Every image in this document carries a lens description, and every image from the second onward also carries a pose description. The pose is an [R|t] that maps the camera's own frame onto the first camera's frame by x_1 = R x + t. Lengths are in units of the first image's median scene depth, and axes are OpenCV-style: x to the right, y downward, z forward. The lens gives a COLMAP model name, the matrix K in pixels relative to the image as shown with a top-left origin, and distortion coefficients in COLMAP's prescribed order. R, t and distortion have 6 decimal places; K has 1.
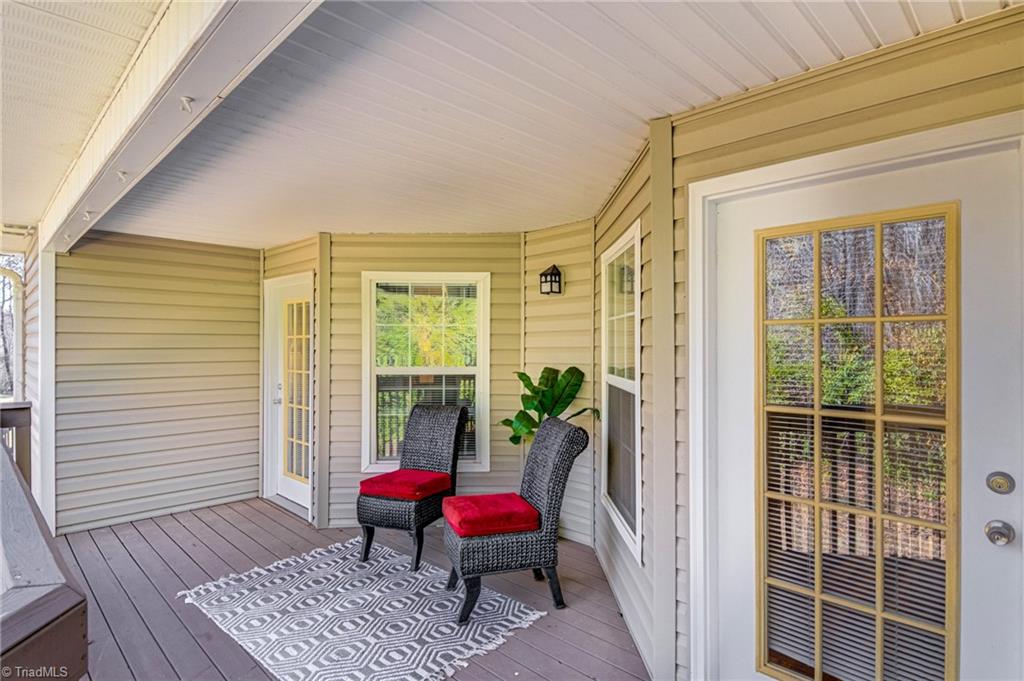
lens RADIAL K [[530.7, 0, 526.4], [0, 530.7, 347.6], [0, 0, 1]] dist [-0.000348, -0.002402]
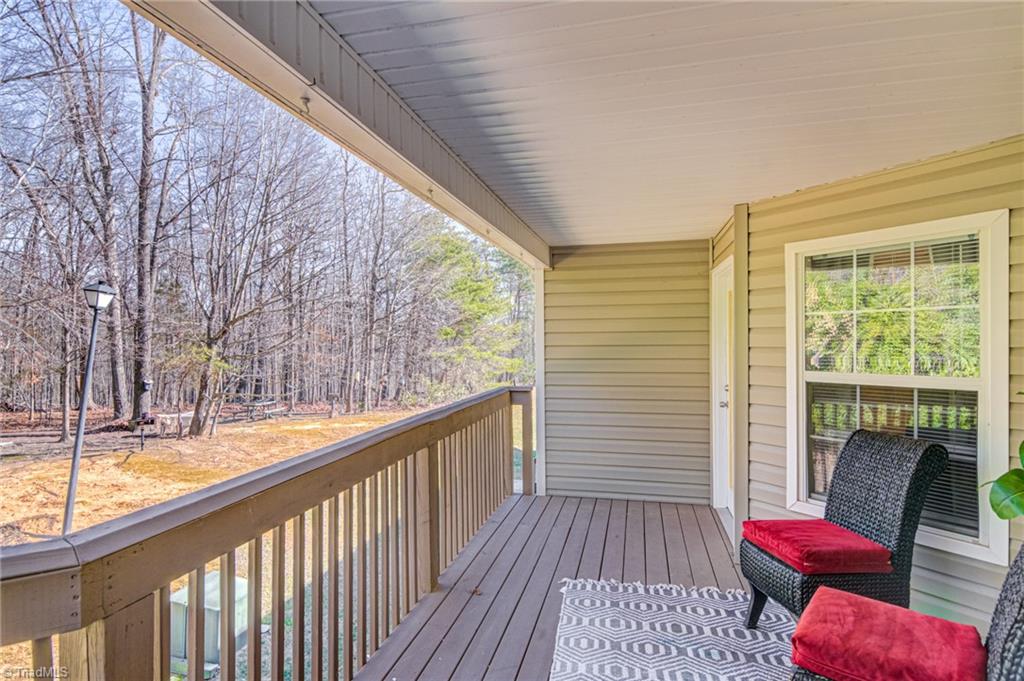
lens RADIAL K [[530.7, 0, 526.4], [0, 530.7, 347.6], [0, 0, 1]] dist [-0.000348, -0.002402]
pose [[0.515142, 0.004796, -0.857091, 0.156649], [-0.000486, 0.999986, 0.005303, 0.000193], [0.857105, -0.002315, 0.515137, 0.305071]]
